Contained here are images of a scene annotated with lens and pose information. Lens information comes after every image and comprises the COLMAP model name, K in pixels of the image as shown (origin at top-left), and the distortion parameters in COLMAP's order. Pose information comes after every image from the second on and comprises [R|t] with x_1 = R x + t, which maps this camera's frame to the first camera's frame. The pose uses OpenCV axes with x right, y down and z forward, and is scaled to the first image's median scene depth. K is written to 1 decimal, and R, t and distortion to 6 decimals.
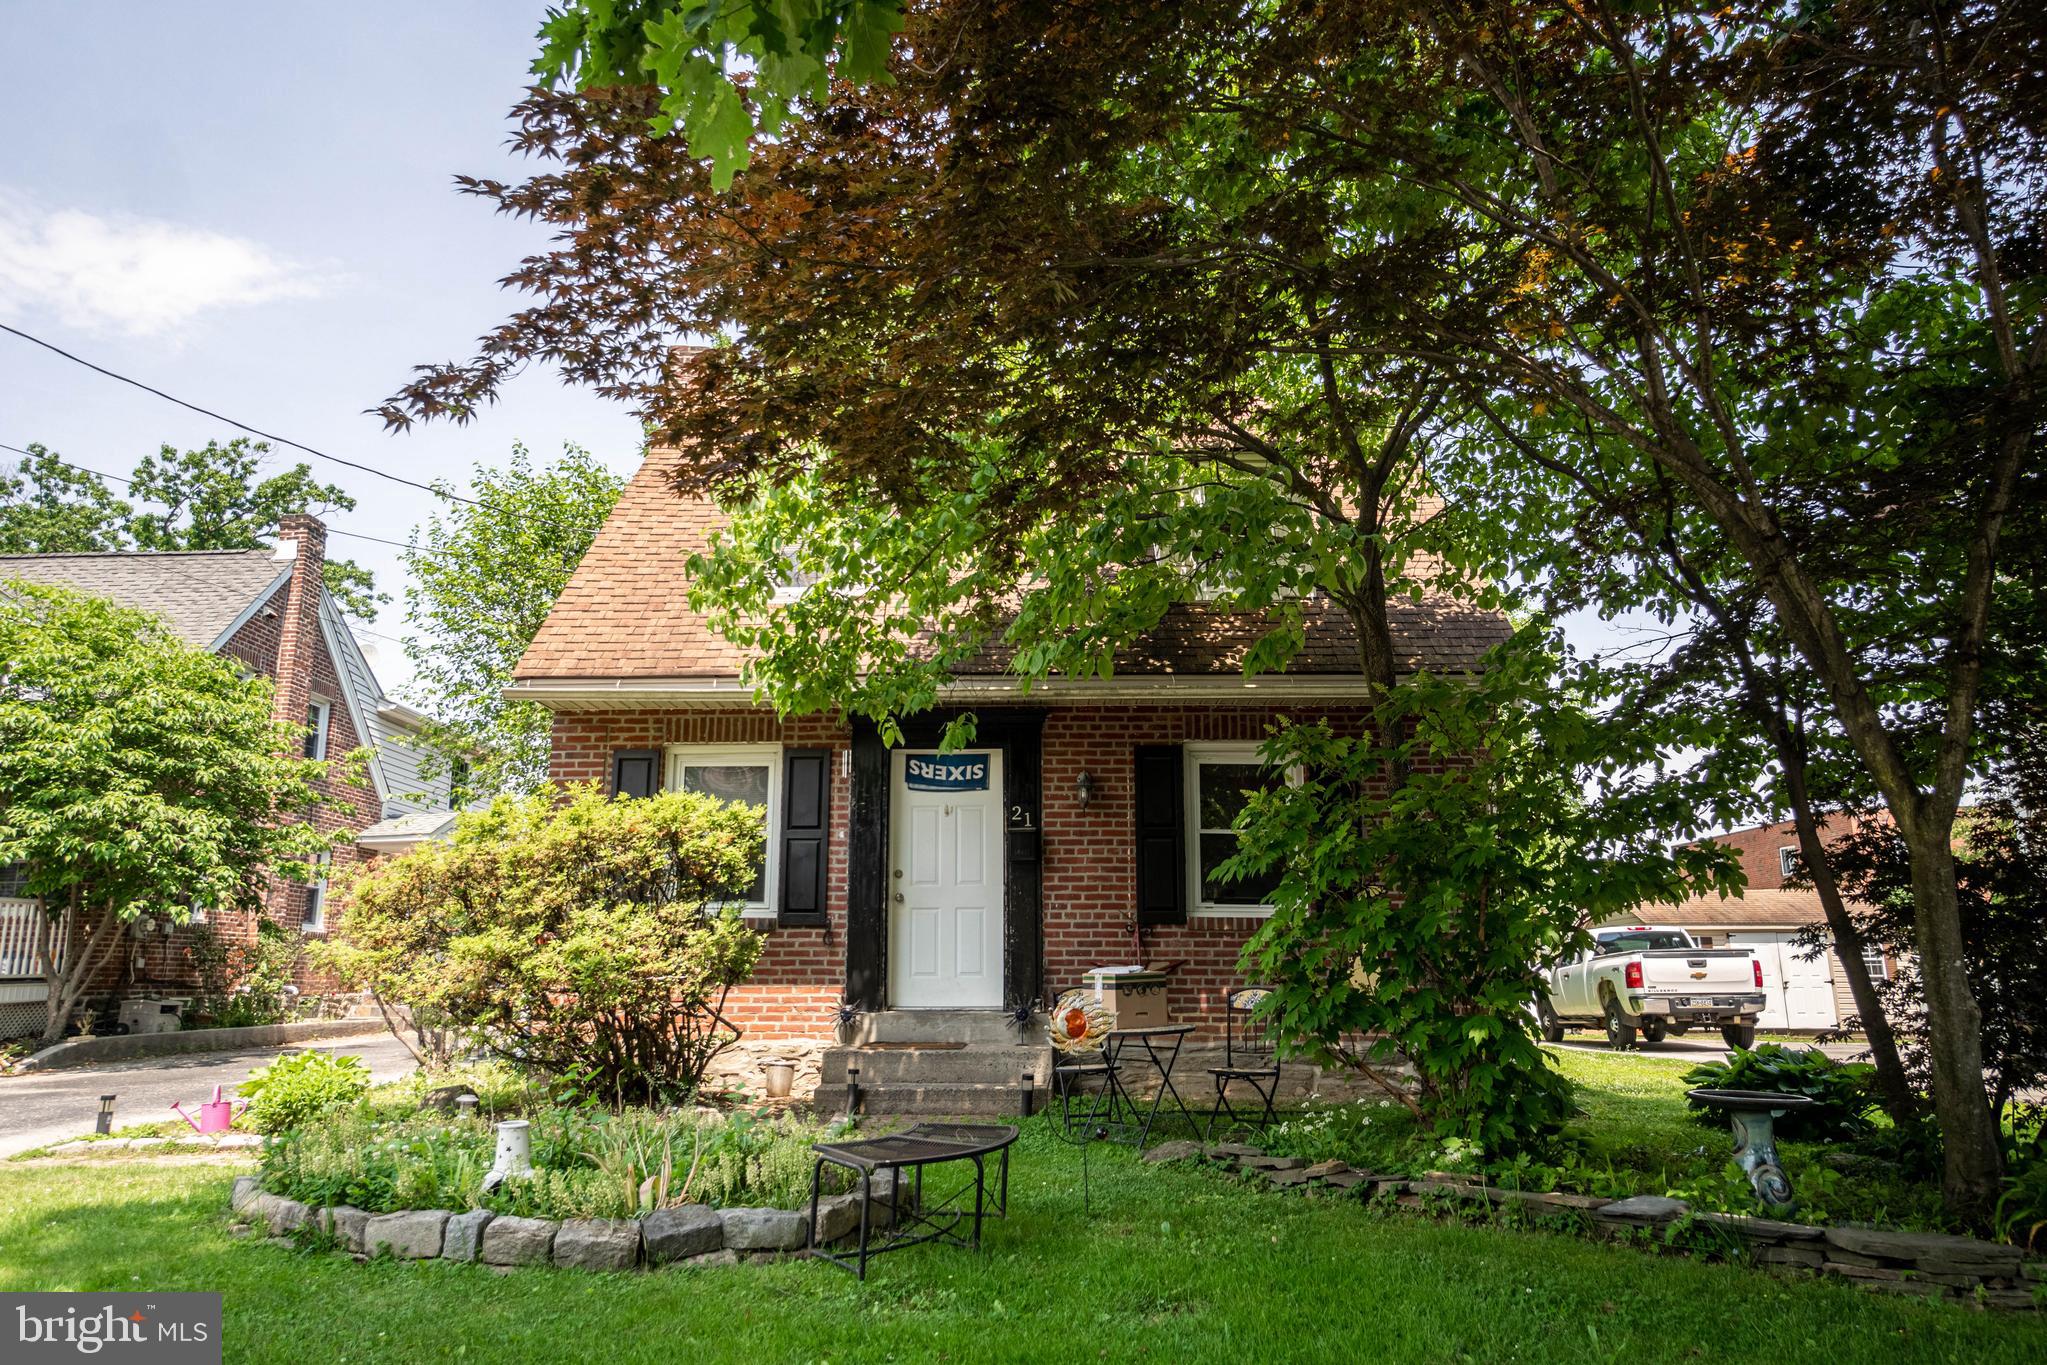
lens RADIAL K [[1319.0, 0, 1023.5], [0, 1319.0, 682.5], [0, 0, 1]] dist [-0.000998, 0.018810]
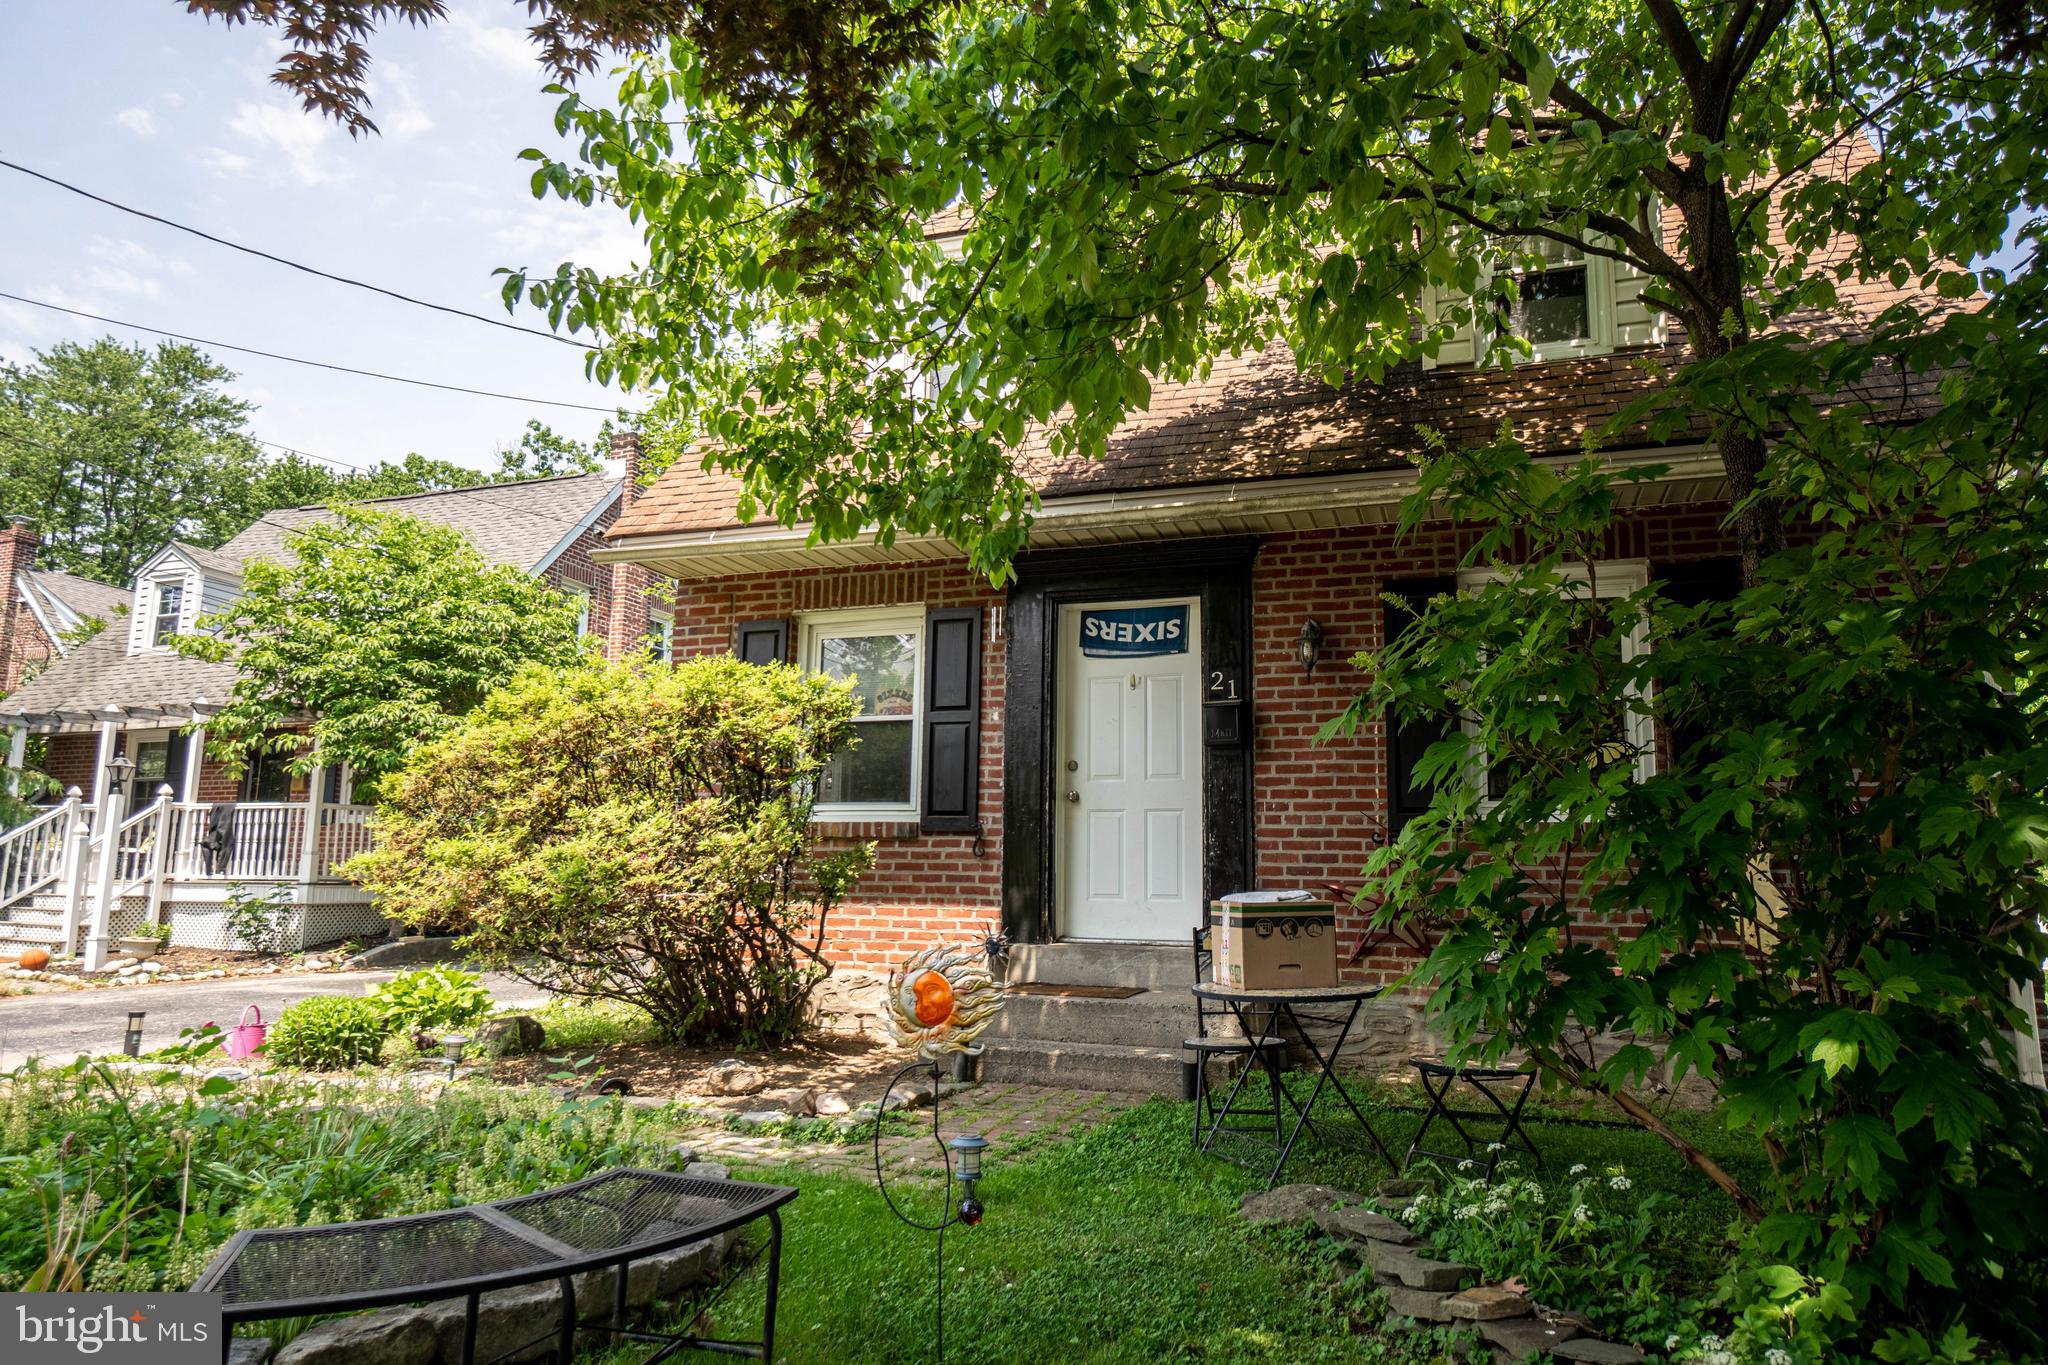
lens RADIAL K [[1319.6, 0, 1024.0], [0, 1319.6, 682.5], [0, 0, 1]] dist [-0.000998, 0.018810]
pose [[0.945525, -0.032725, -0.323901, 0.130361], [0.052599, 0.997219, 0.052795, 0.055518], [0.321272, -0.066956, 0.944617, 0.272906]]
